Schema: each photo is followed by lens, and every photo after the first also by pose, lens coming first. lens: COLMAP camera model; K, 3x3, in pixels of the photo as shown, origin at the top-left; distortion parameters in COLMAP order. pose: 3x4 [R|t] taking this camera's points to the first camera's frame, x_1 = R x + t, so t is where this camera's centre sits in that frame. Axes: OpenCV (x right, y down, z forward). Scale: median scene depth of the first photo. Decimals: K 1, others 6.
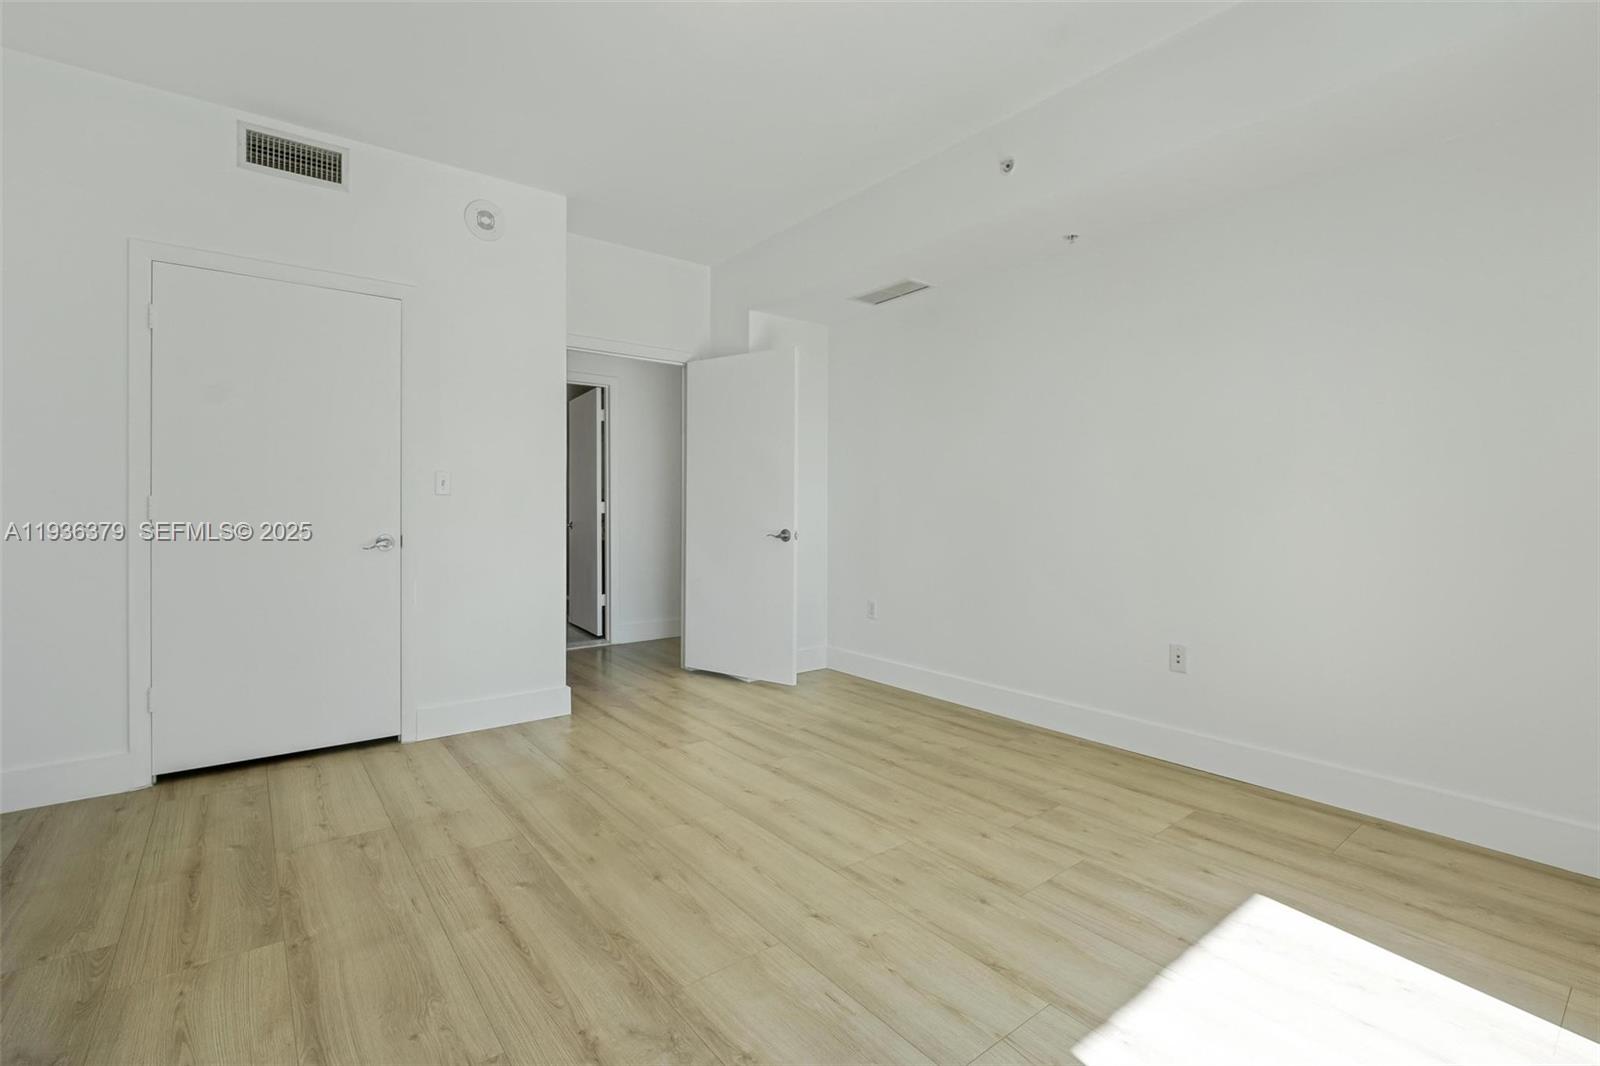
lens RADIAL K [[722.5, 0, 802.8], [0, 722.5, 509.4], [0, 0, 1]] dist [-0.011669, 0.001062]
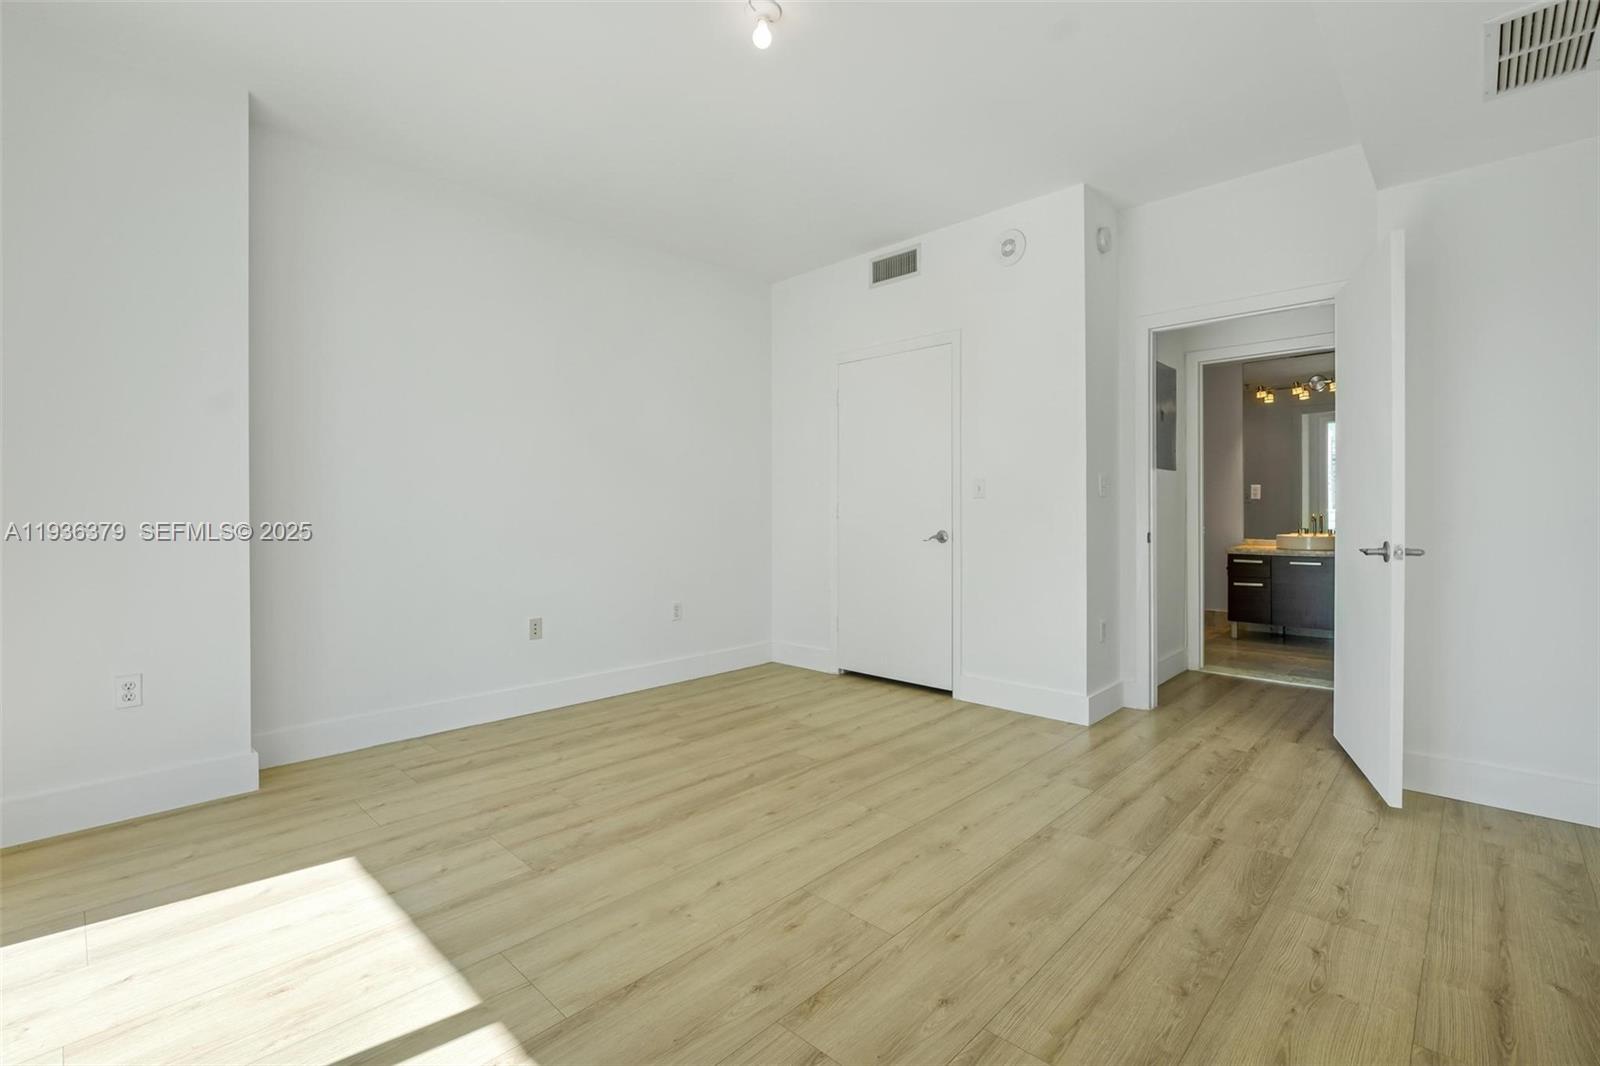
lens RADIAL K [[722.5, 0, 794.0], [0, 722.5, 506.7], [0, 0, 1]] dist [-0.011669, 0.001062]
pose [[0.128871, -0.009217, -0.991619, 0.740625], [0.002409, 0.999957, -0.008981, 0.004751], [0.991658, -0.001232, 0.128887, 0.647732]]
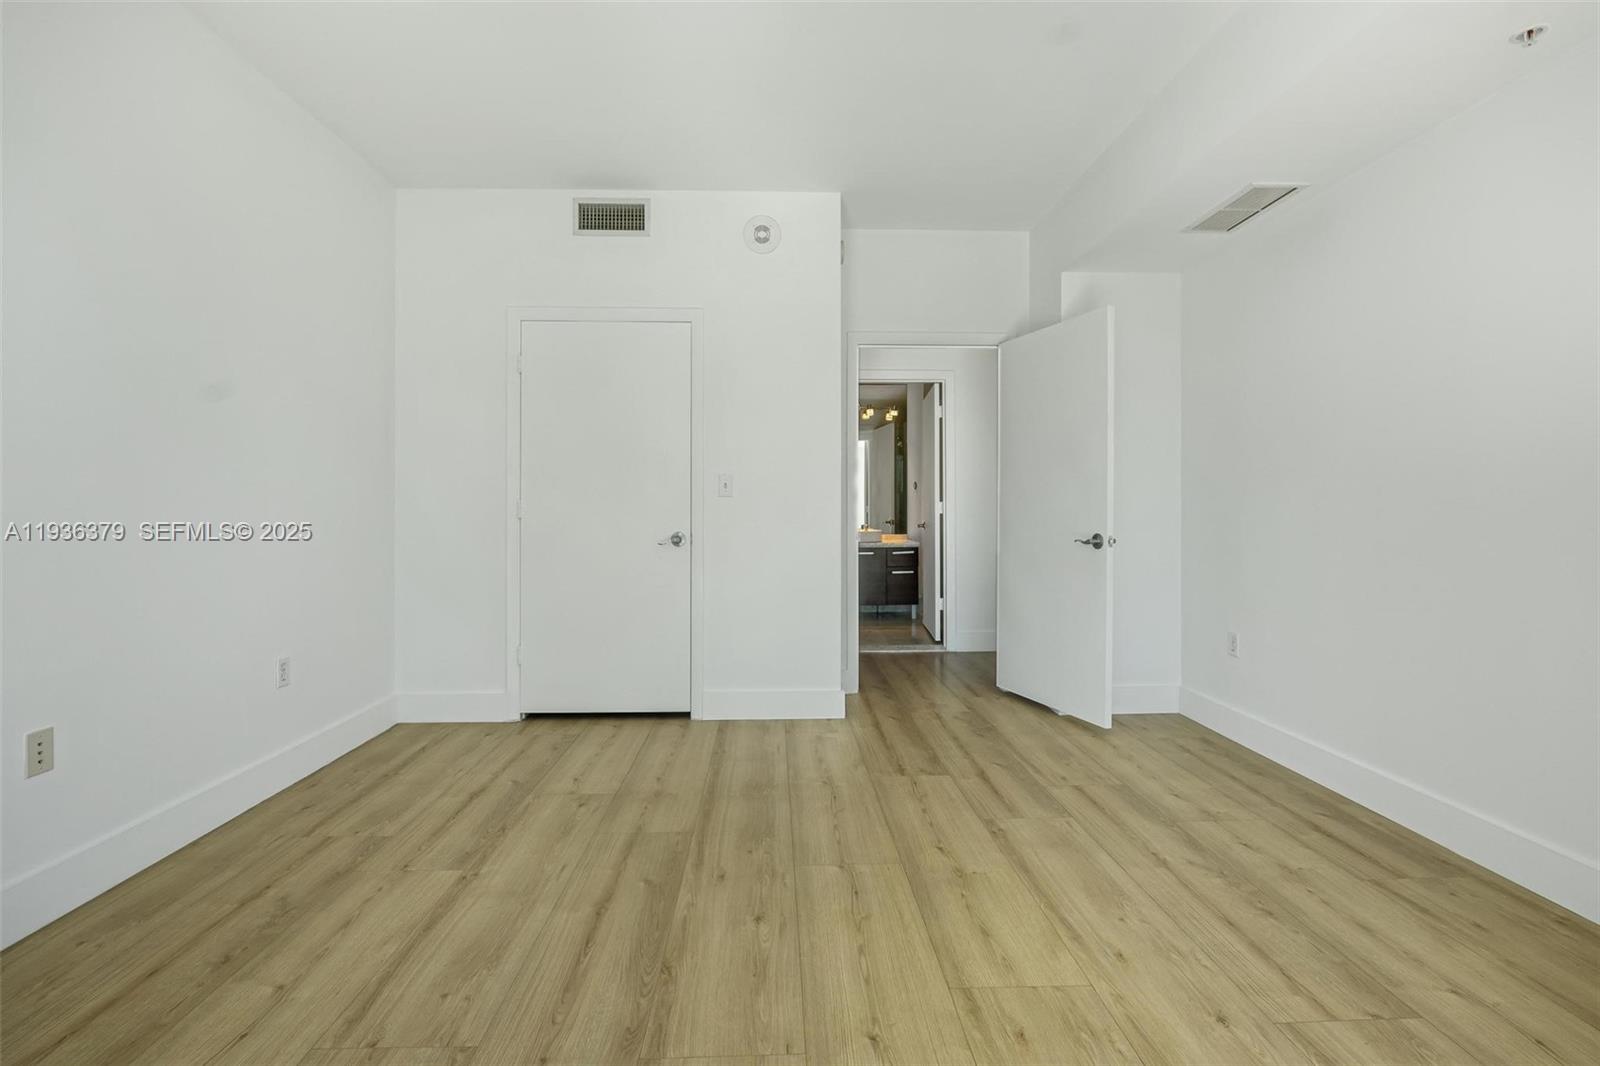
lens RADIAL K [[722.5, 0, 799.5], [0, 722.5, 506.0], [0, 0, 1]] dist [-0.011669, 0.001062]
pose [[0.807347, -0.005496, -0.590052, 0.271265], [0.001509, 0.999973, -0.007248, 0.003326], [0.590075, 0.004961, 0.807333, 0.223824]]
